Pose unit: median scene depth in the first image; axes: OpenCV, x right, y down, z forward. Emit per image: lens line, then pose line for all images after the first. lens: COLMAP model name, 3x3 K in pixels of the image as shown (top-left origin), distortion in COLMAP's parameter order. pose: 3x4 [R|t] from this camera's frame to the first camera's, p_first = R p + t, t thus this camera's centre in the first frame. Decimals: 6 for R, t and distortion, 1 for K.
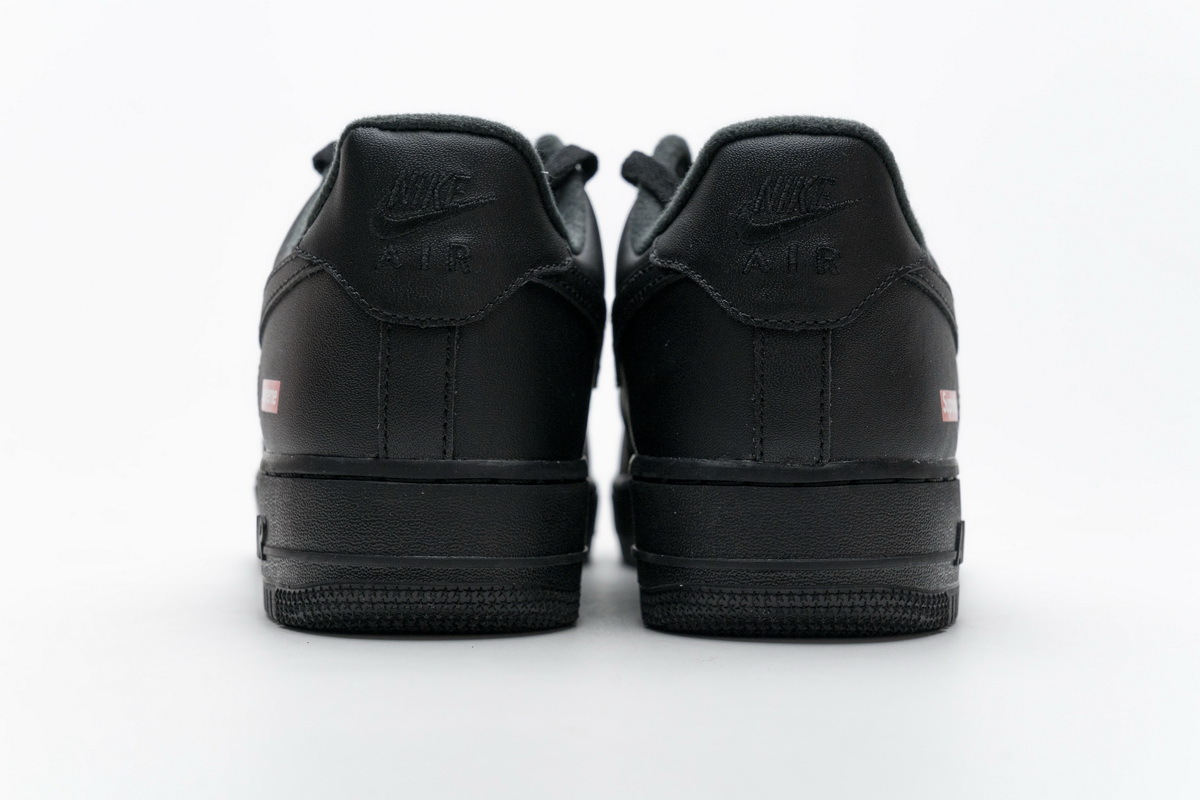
lens RADIAL K [[2372.6, 0, 598.4], [0, 2372.6, 405.6], [0, 0, 1]] dist [-0.013547, 0.000000]
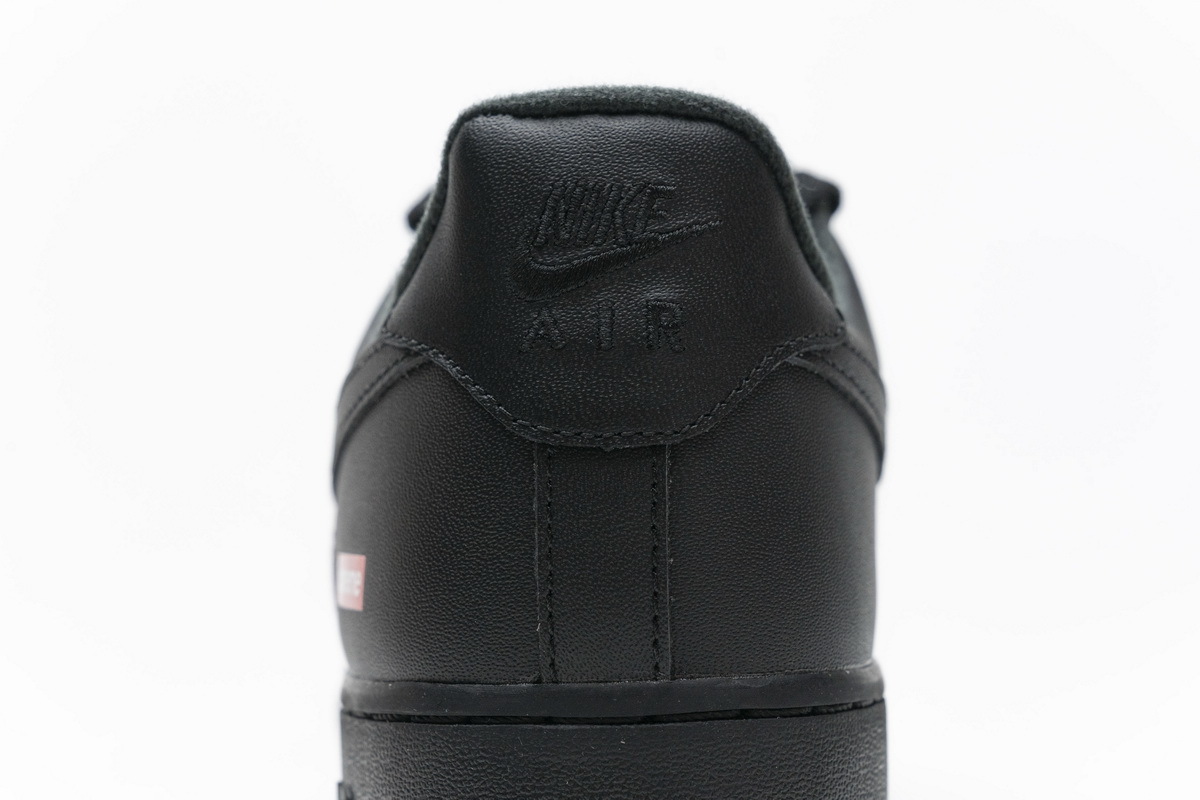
lens RADIAL K [[2372.6, 0, 603.6], [0, 2372.6, 397.7], [0, 0, 1]] dist [-0.013547, 0.000000]
pose [[0.997804, -0.052759, -0.040044, -0.050522], [0.050024, 0.996534, -0.066464, -0.007471], [0.043412, 0.064315, 0.996985, 0.422168]]
